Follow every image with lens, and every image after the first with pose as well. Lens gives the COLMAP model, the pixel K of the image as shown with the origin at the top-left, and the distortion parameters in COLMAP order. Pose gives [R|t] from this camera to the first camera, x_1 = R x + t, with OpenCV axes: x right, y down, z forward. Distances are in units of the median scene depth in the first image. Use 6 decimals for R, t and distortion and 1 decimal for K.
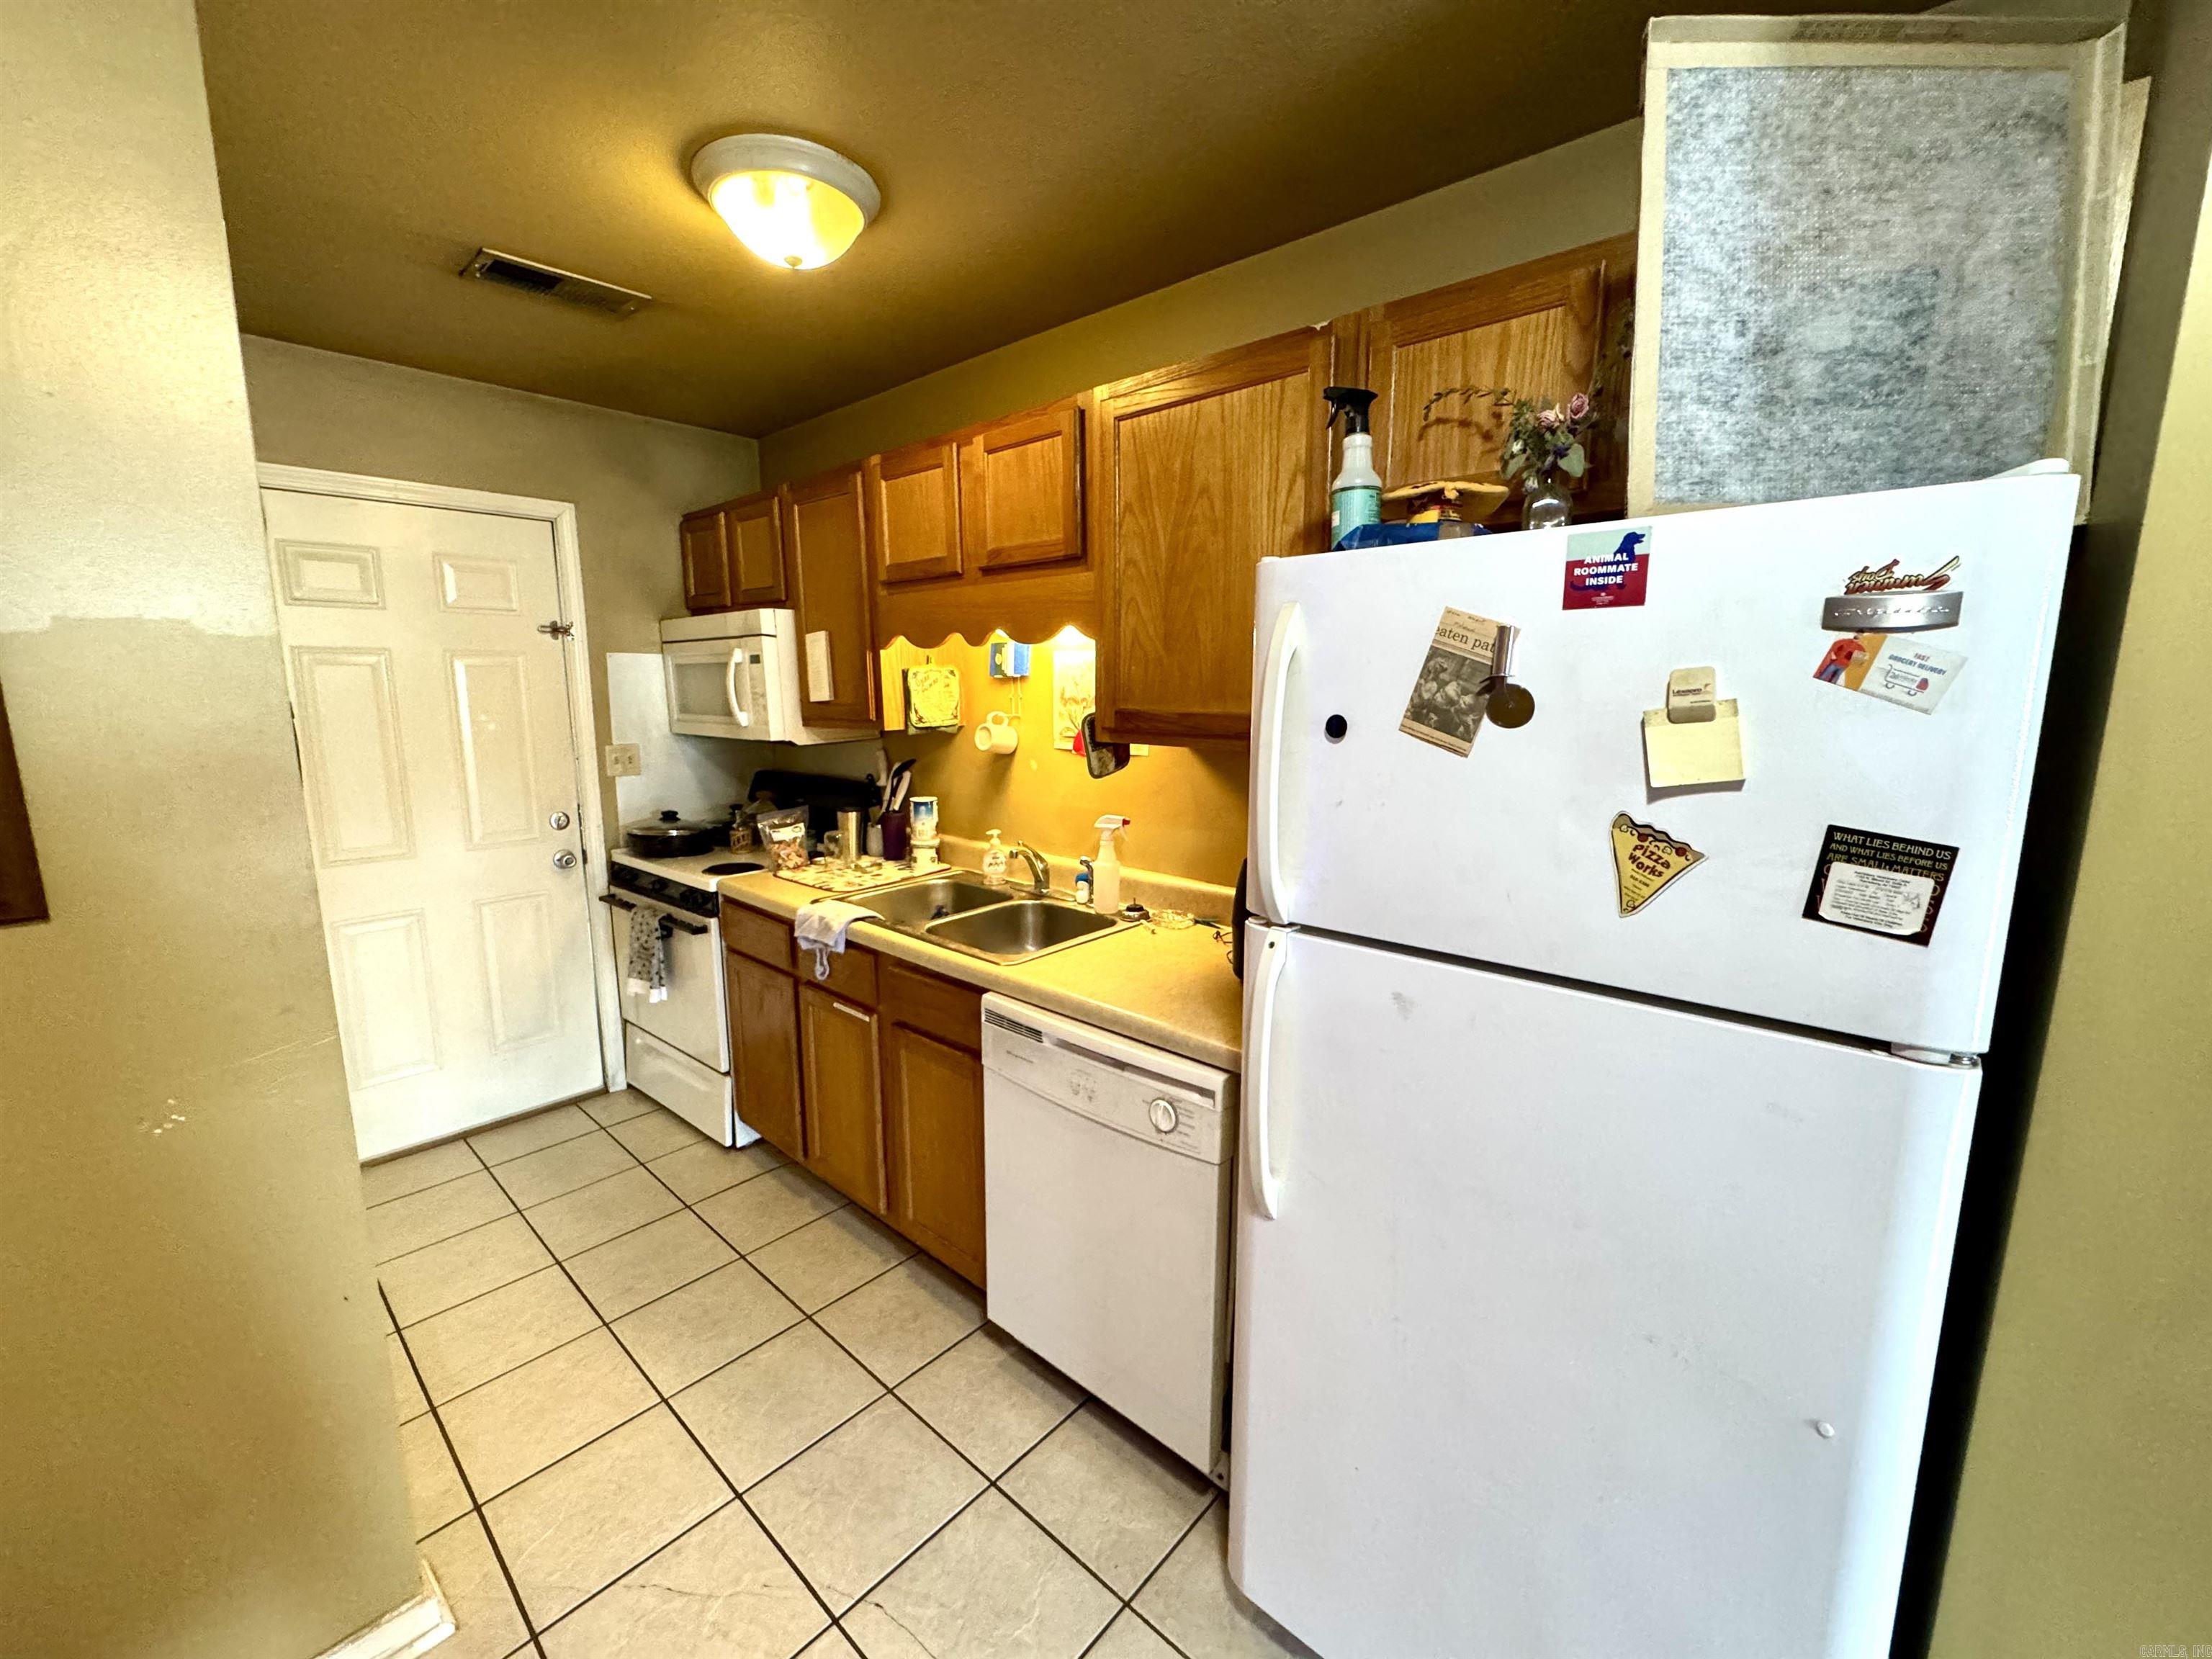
lens RADIAL K [[885.2, 0, 1097.2], [0, 885.2, 824.1], [0, 0, 1]] dist [-0.001559, -0.000202]
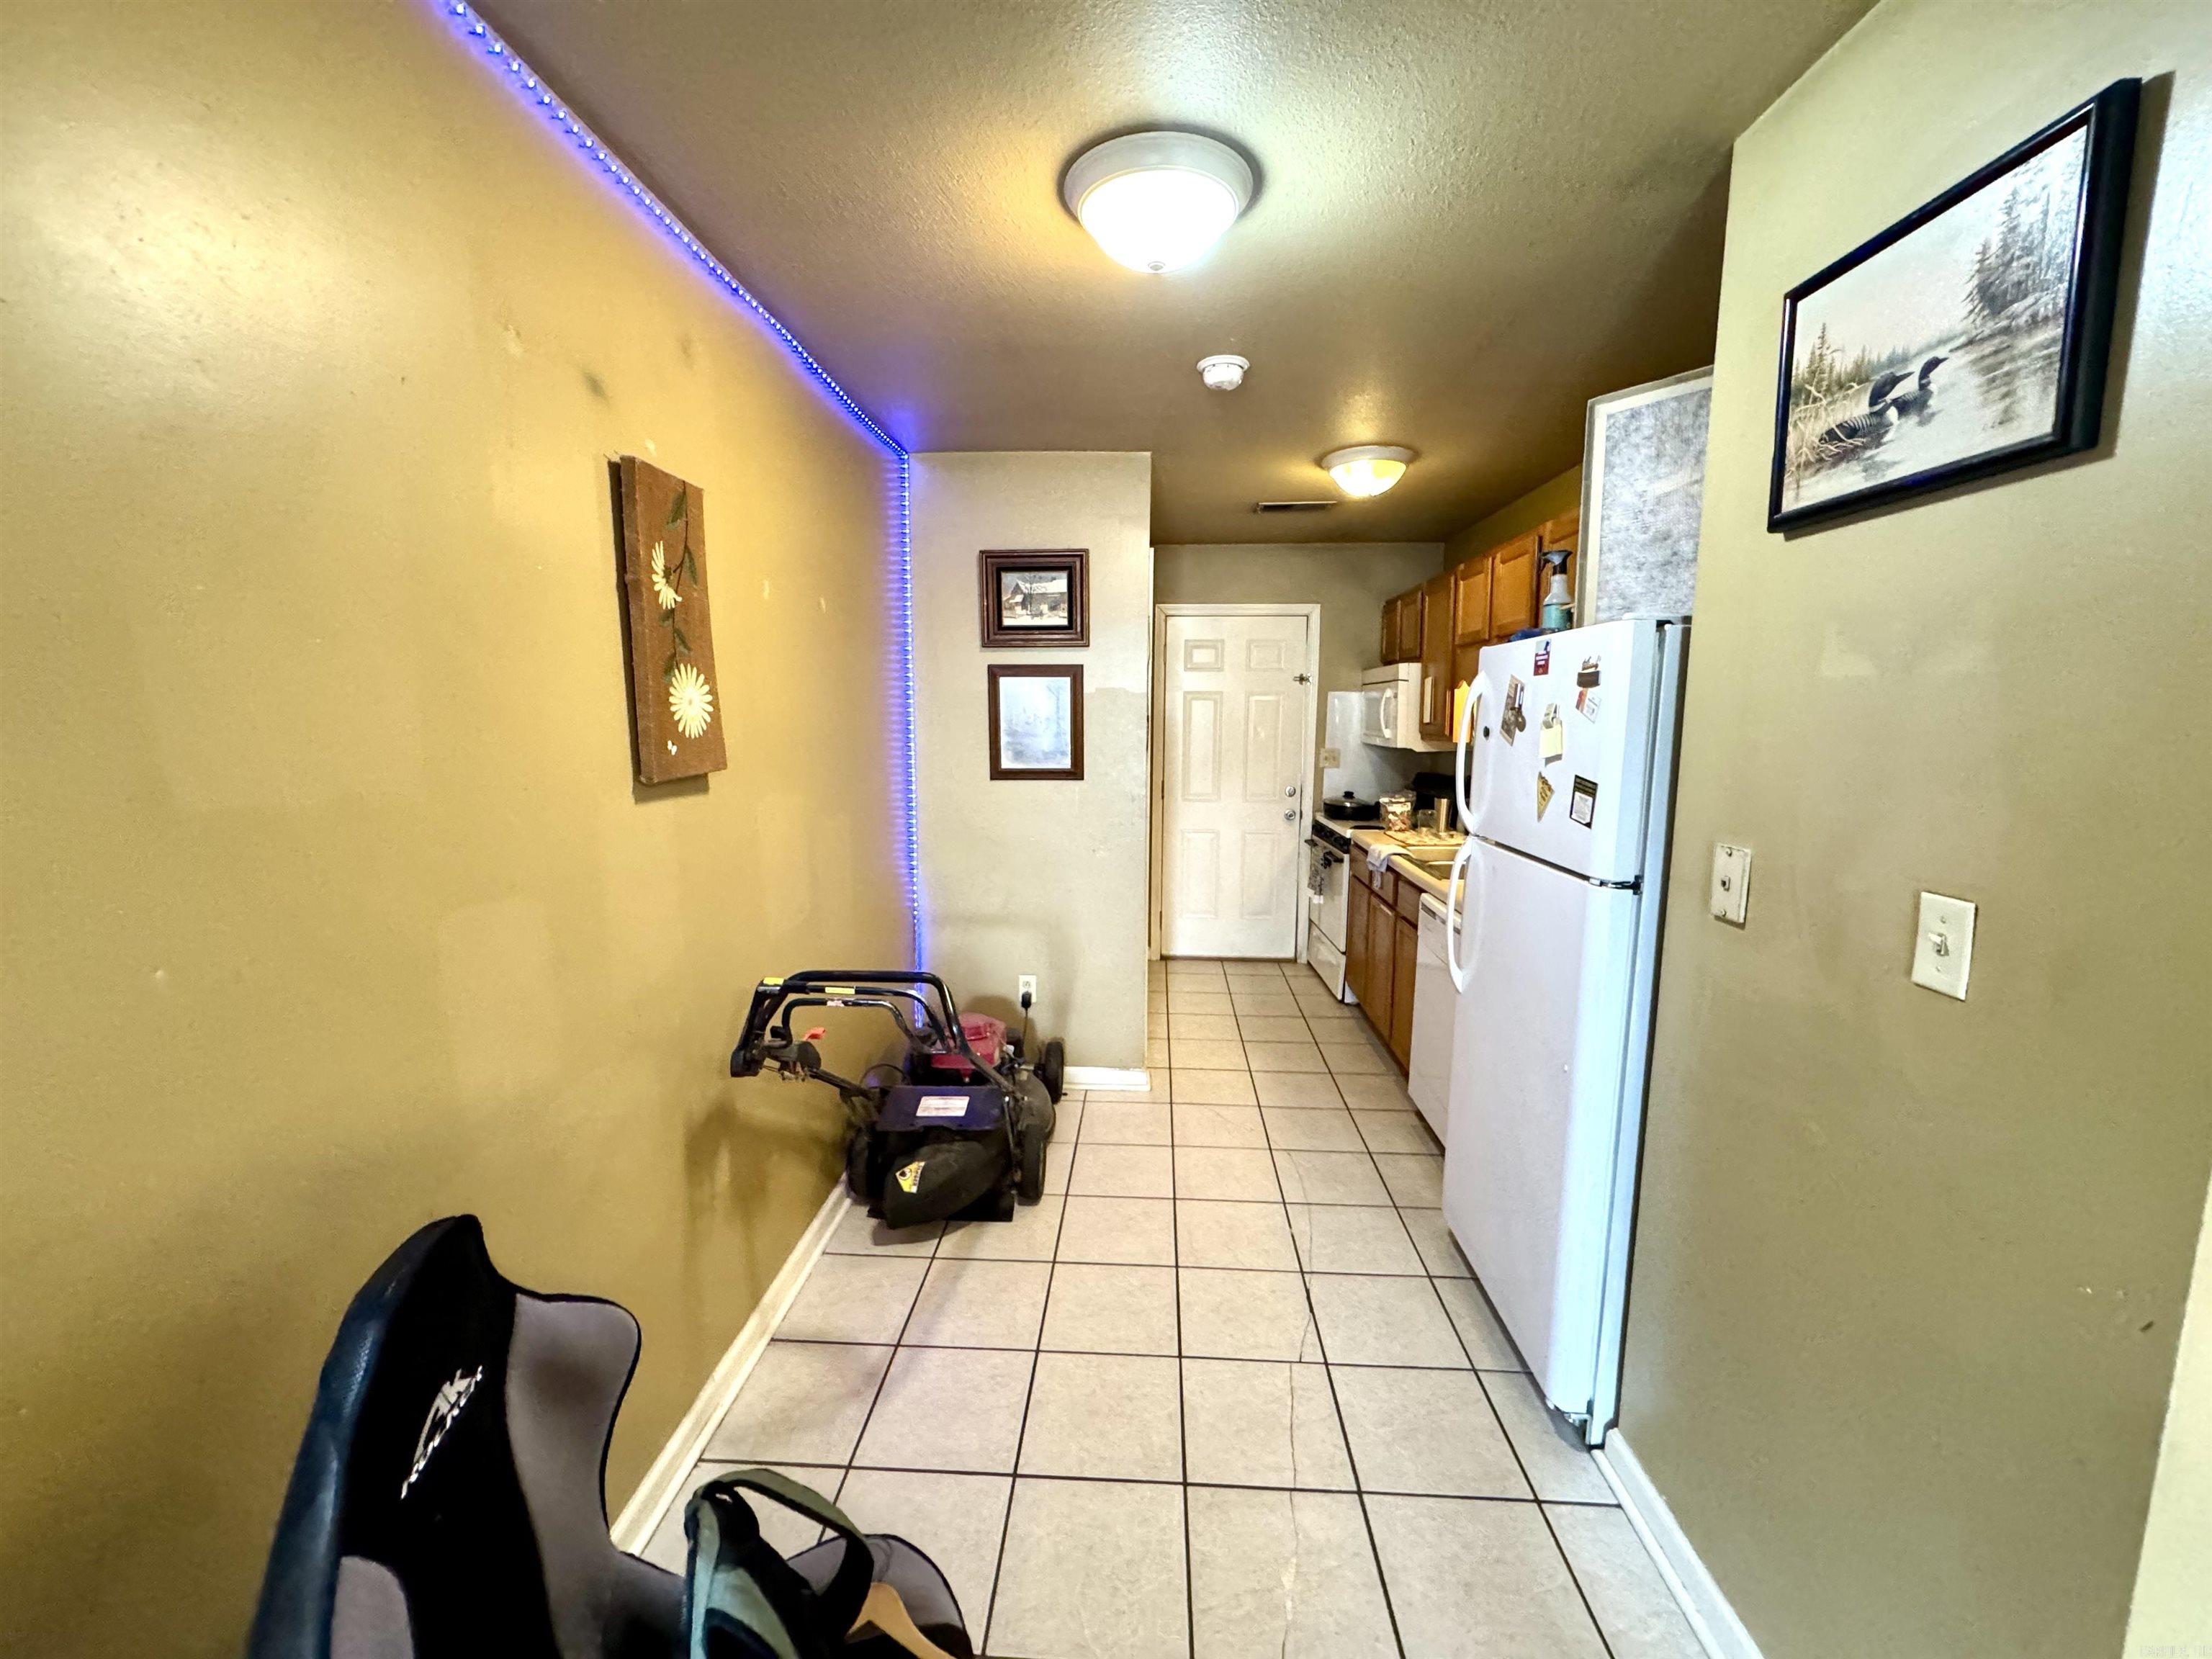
lens RADIAL K [[885.2, 0, 1097.2], [0, 885.2, 824.1], [0, 0, 1]] dist [-0.001559, -0.000202]
pose [[0.622081, 0.103888, -0.776030, 0.521005], [-0.129224, 0.991188, 0.029103, 0.061169], [0.772215, 0.082177, 0.630024, -0.371902]]
